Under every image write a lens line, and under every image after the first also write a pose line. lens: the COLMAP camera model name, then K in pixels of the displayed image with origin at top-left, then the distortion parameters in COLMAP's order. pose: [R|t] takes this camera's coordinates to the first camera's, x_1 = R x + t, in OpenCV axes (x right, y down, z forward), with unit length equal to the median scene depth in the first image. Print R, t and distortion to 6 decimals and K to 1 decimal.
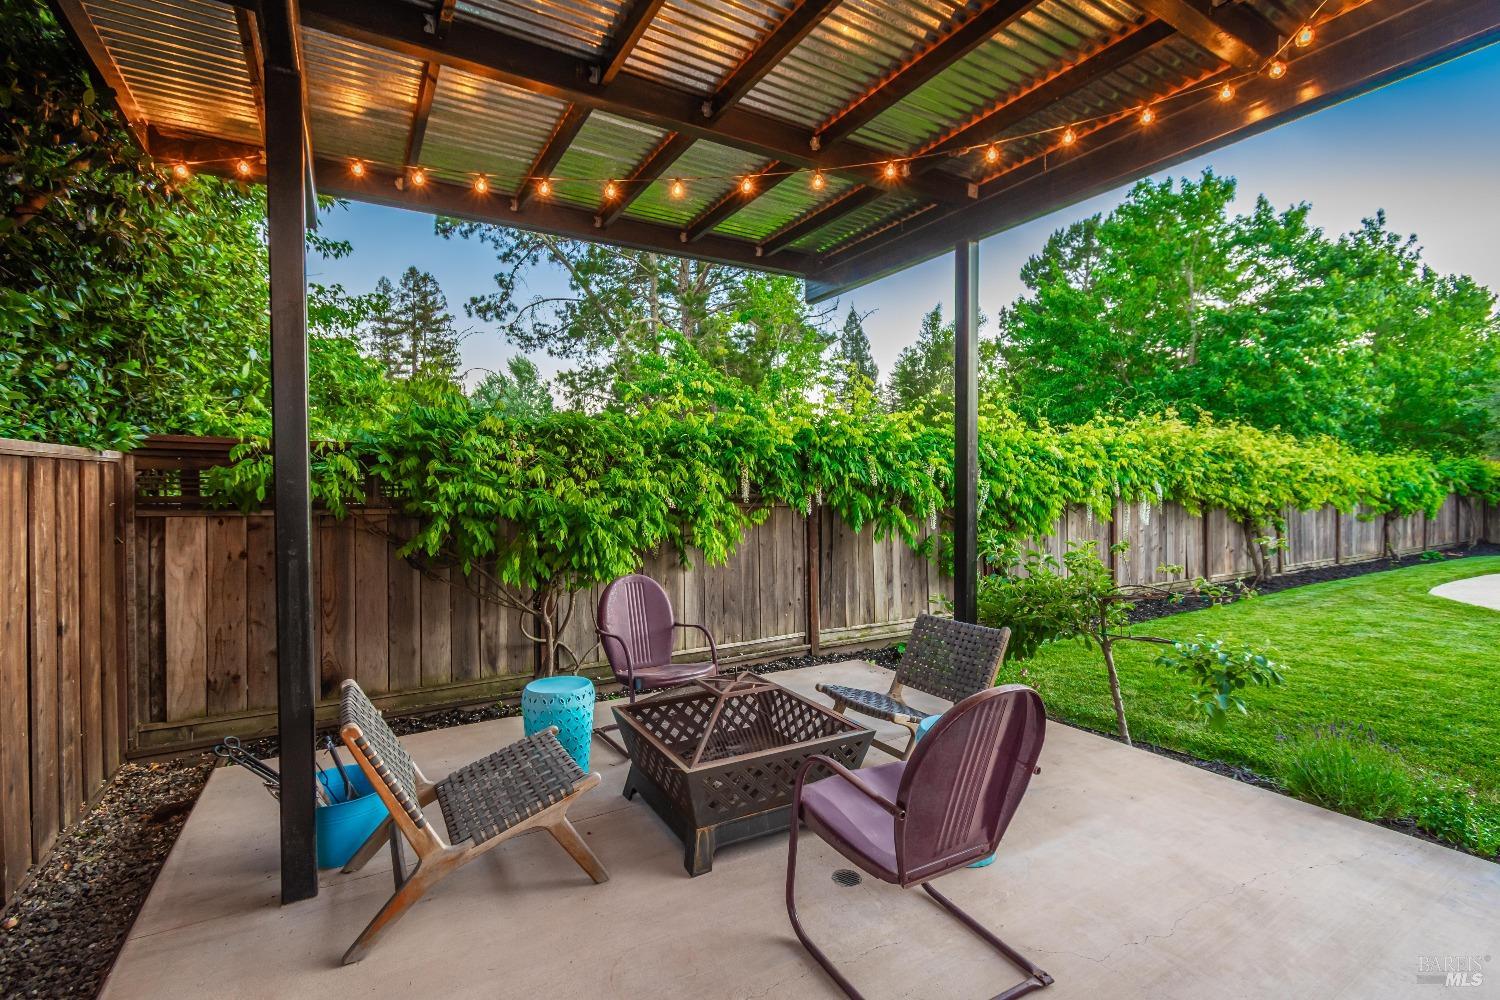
lens RADIAL K [[663.2, 0, 750.0], [0, 663.2, 500.0], [0, 0, 1]] dist [0.000510, -0.000049]
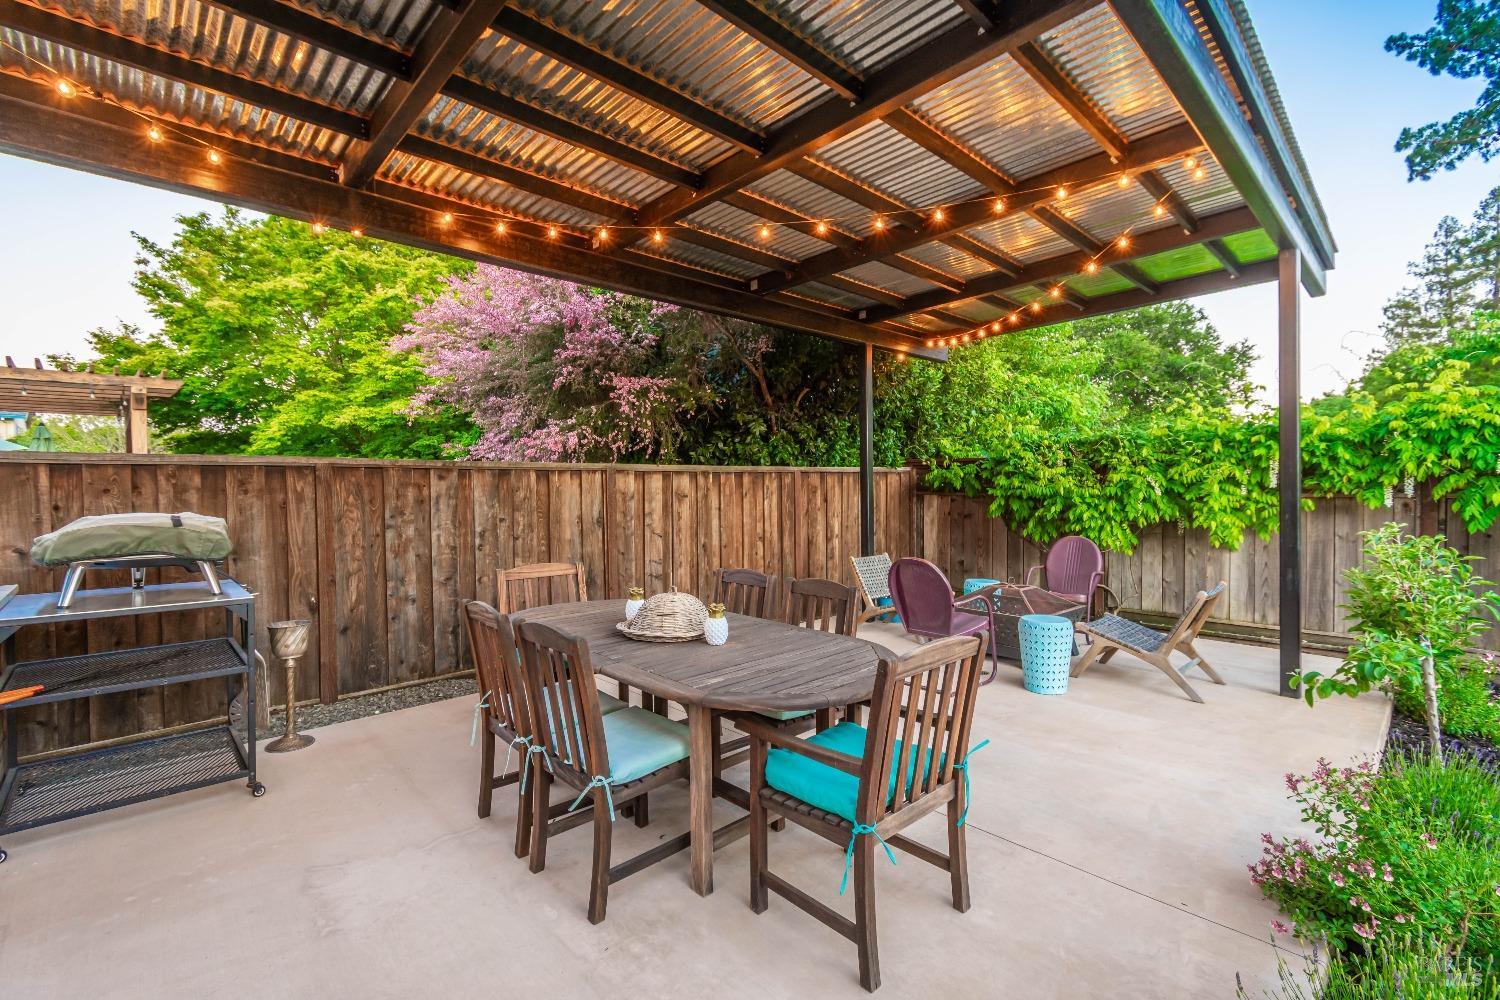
lens RADIAL K [[663.2, 0, 750.0], [0, 663.2, 500.0], [0, 0, 1]] dist [0.000510, -0.000049]
pose [[0.216088, 0.021902, -0.976128, 0.171757], [-0.008184, 0.999754, 0.020620, 0.000132], [0.976340, 0.003533, 0.216214, -0.012718]]
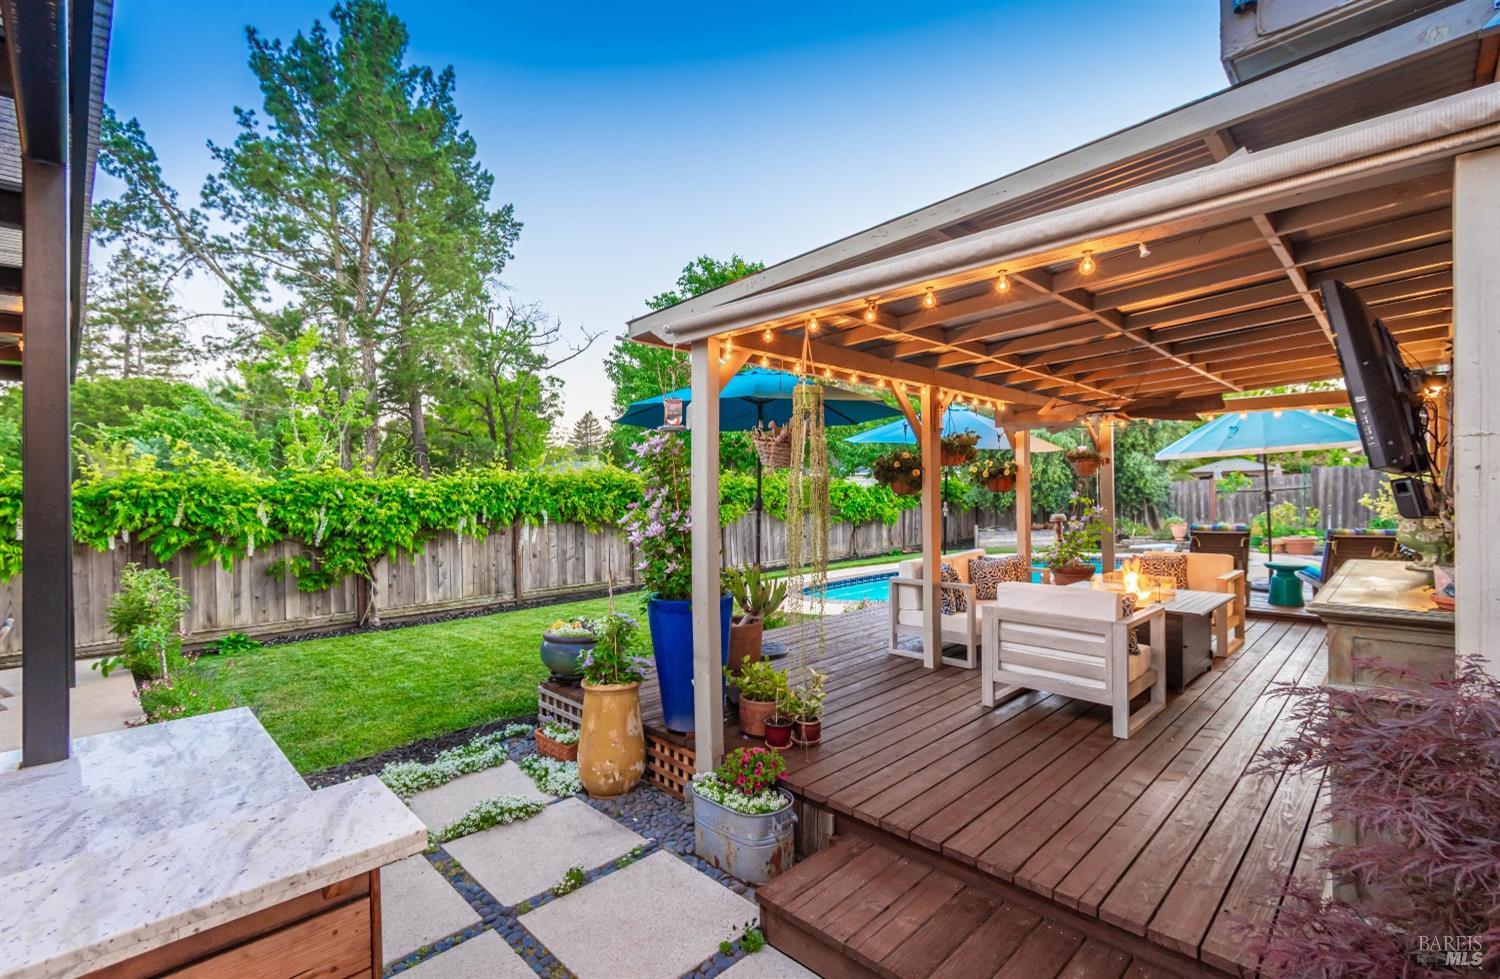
lens RADIAL K [[667.8, 0, 750.0], [0, 667.8, 489.5], [0, 0, 1]] dist [-0.000620, -0.000342]
pose [[0.970425, -0.008134, 0.241265, 0.219877], [0.013357, 0.999710, -0.020018, -0.012076], [-0.241032, 0.022649, 0.970253, -0.134252]]
